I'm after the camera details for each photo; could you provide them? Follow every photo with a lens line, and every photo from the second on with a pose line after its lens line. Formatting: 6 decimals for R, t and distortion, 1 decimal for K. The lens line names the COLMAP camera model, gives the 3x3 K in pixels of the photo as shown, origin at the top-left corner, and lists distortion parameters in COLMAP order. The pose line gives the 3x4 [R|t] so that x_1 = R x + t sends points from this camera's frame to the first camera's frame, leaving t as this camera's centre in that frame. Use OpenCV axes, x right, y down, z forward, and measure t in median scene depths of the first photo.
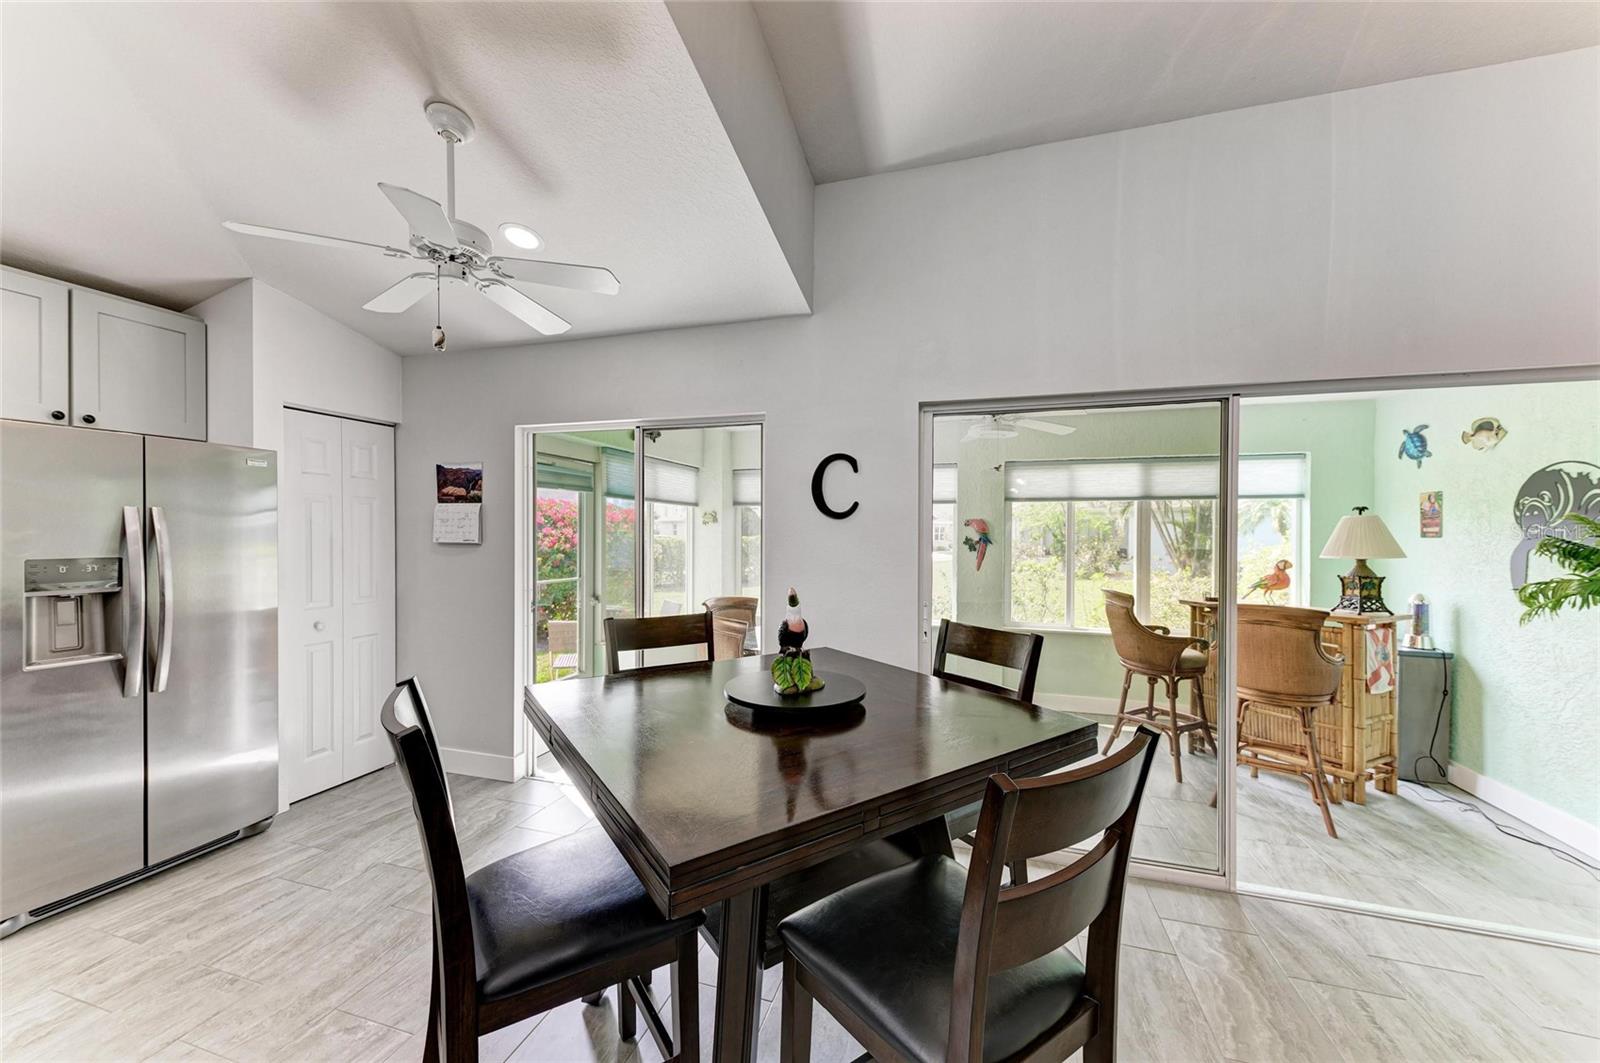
lens RADIAL K [[588.2, 0, 801.4], [0, 588.2, 537.4], [0, 0, 1]] dist [0.001946, 0.000043]
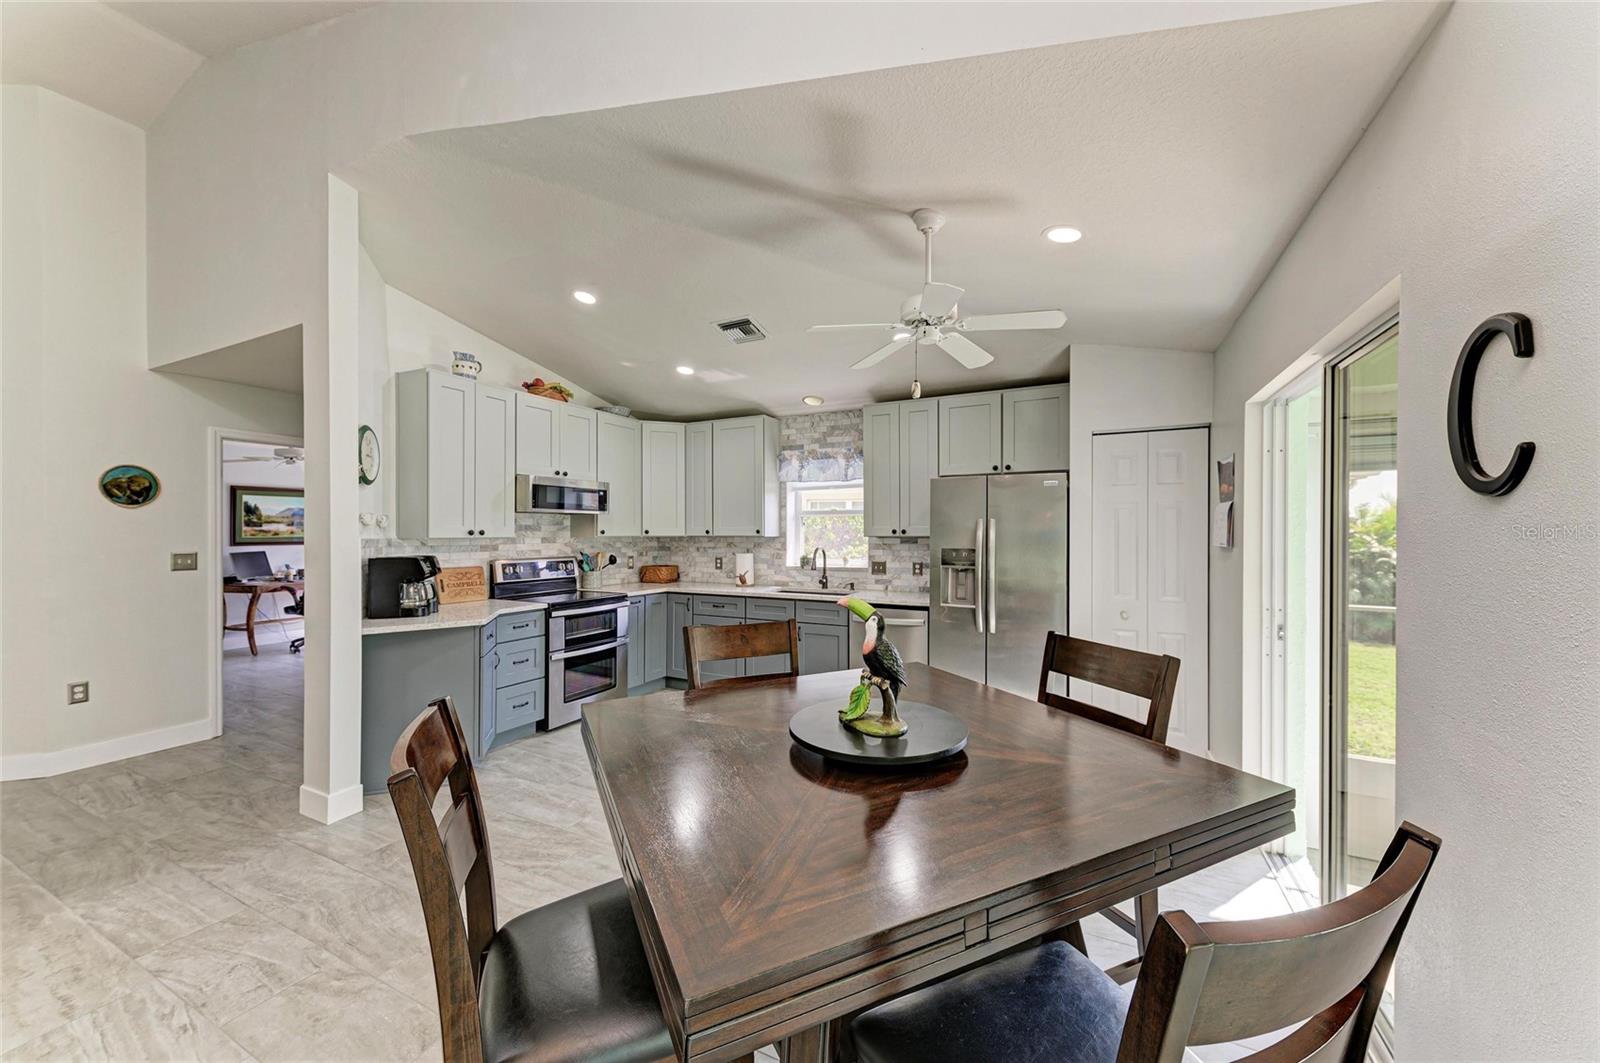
lens RADIAL K [[588.2, 0, 801.4], [0, 588.2, 537.4], [0, 0, 1]] dist [0.001946, 0.000043]
pose [[-0.155935, 0.002124, -0.987765, 0.512443], [-0.012142, 0.999918, 0.004067, -0.000518], [0.987693, 0.012627, -0.155897, 0.653921]]
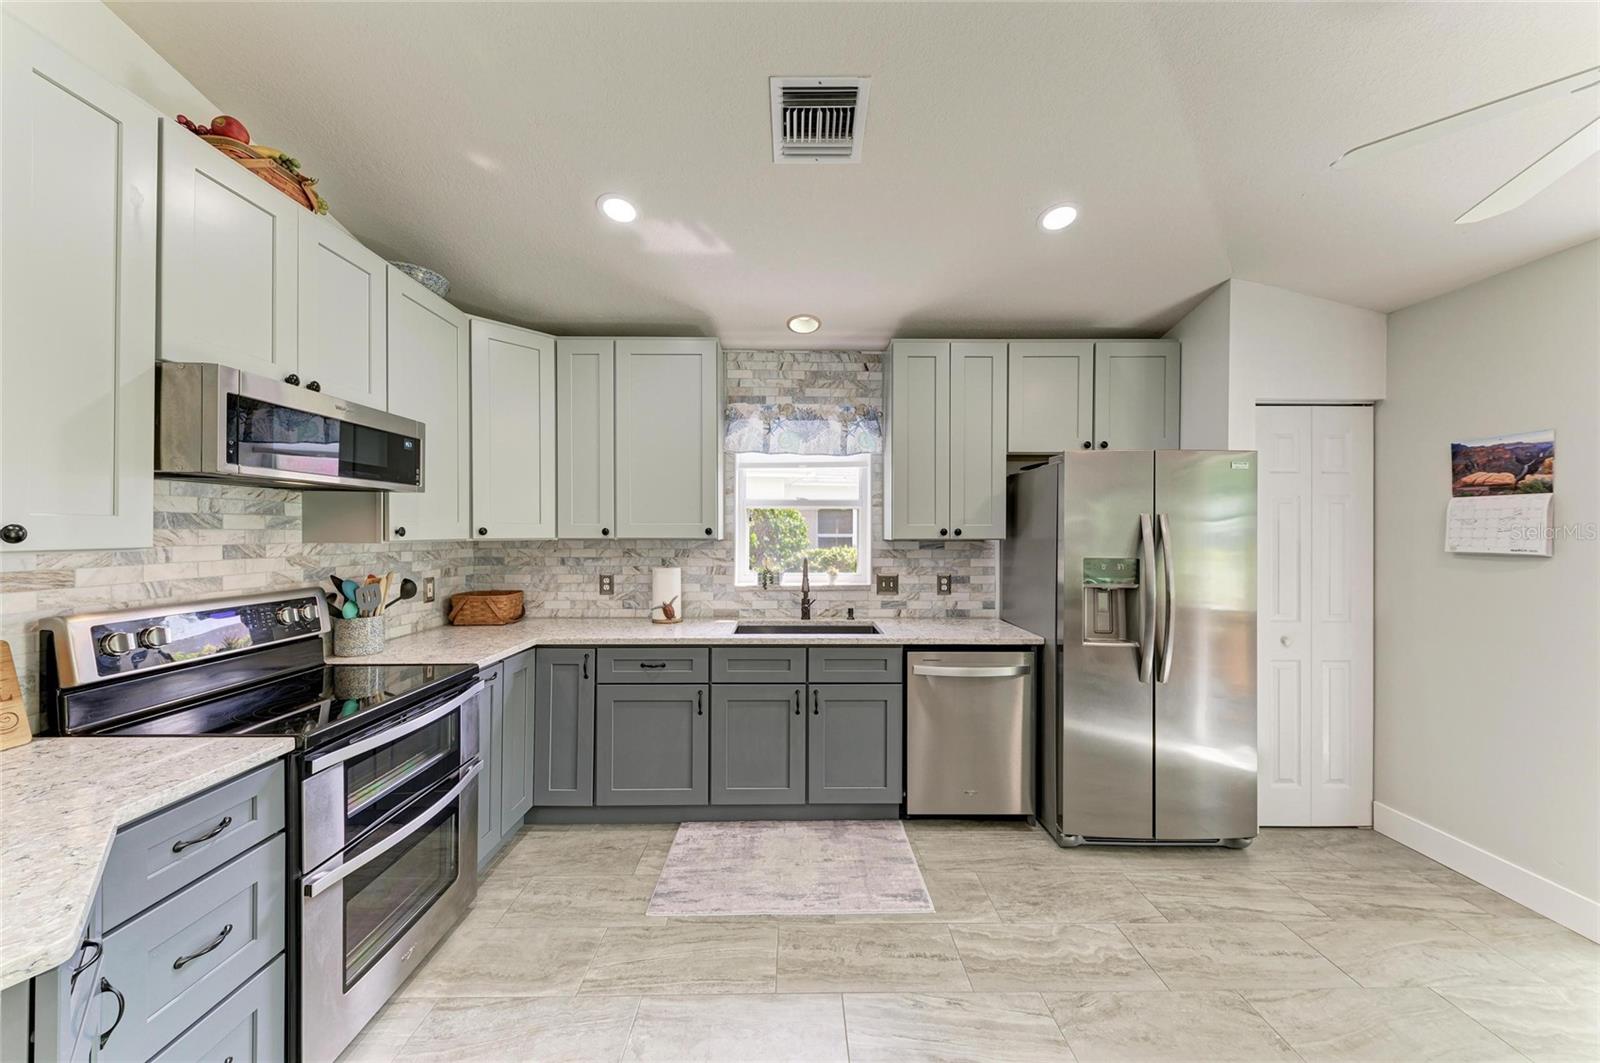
lens RADIAL K [[563.1, 0, 803.3], [0, 563.1, 536.8], [0, 0, 1]] dist [0.001665, -0.002743]
pose [[0.318222, 0.002905, -0.948012, -0.279391], [-0.010842, 0.999941, -0.000576, -0.000651], [0.947954, 0.010462, 0.318234, 0.029350]]
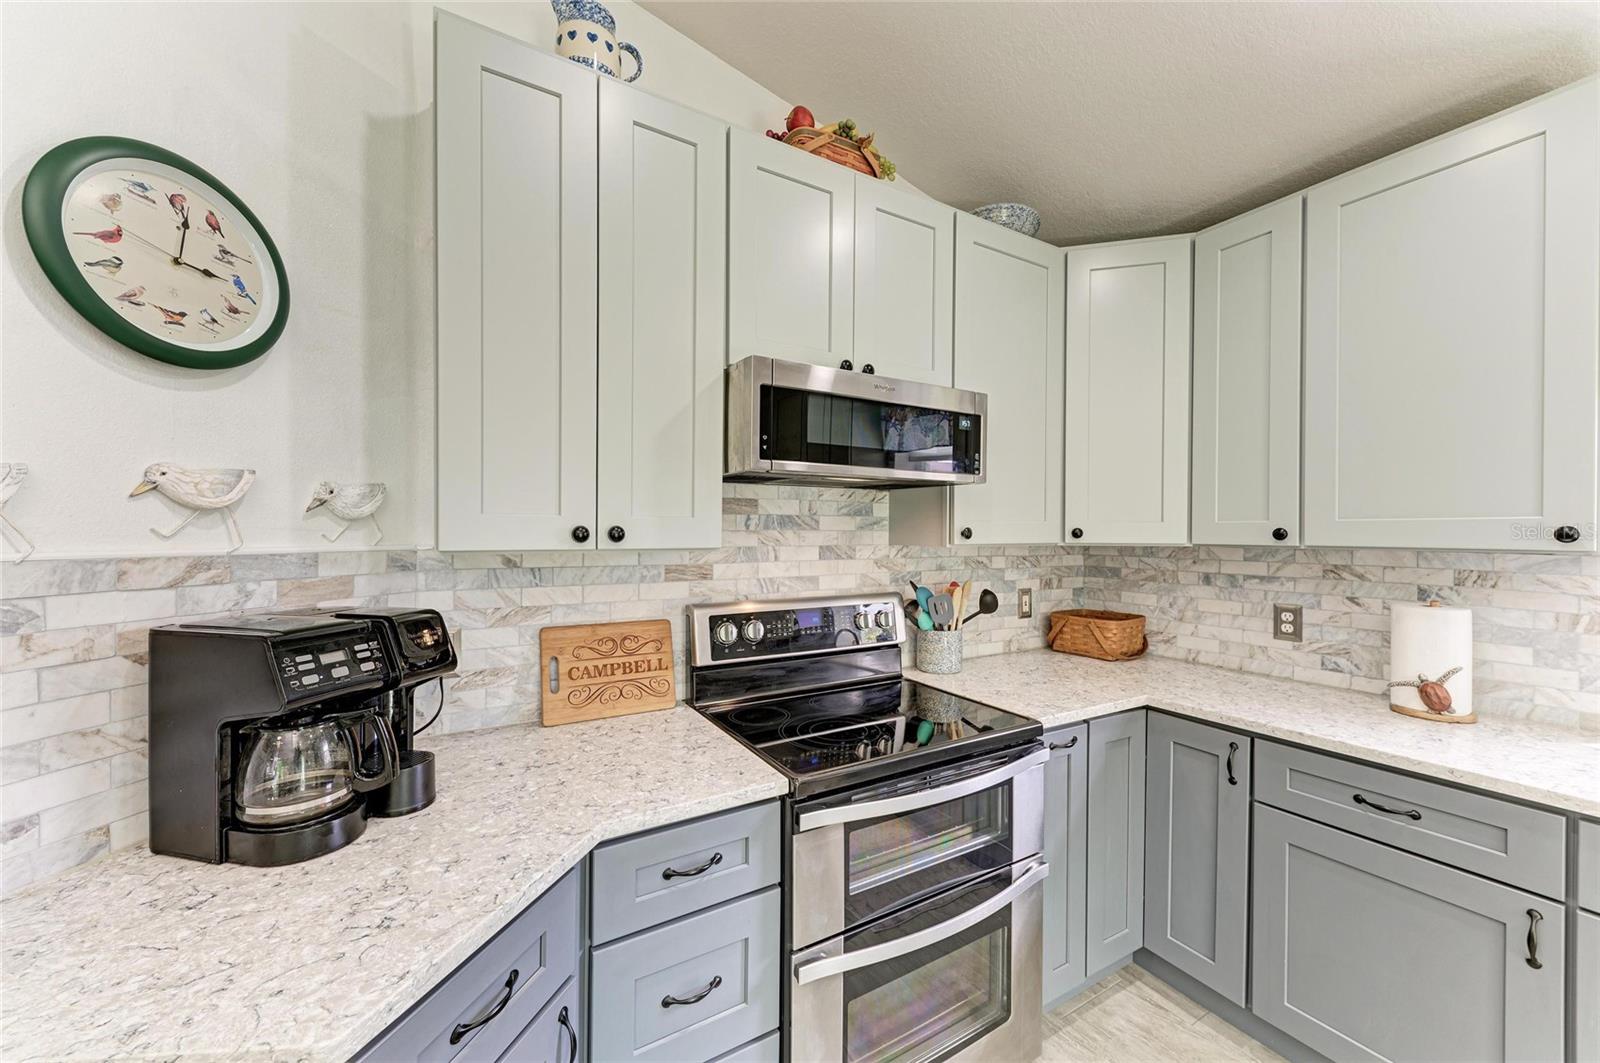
lens RADIAL K [[602.5, 0, 801.0], [0, 602.5, 535.4], [0, 0, 1]] dist [0.017180, -0.005158]
pose [[-0.664018, -0.003876, -0.747707, -0.575276], [-0.016442, 0.999820, 0.009418, -0.003214], [0.747536, 0.018547, -0.663962, 0.064377]]
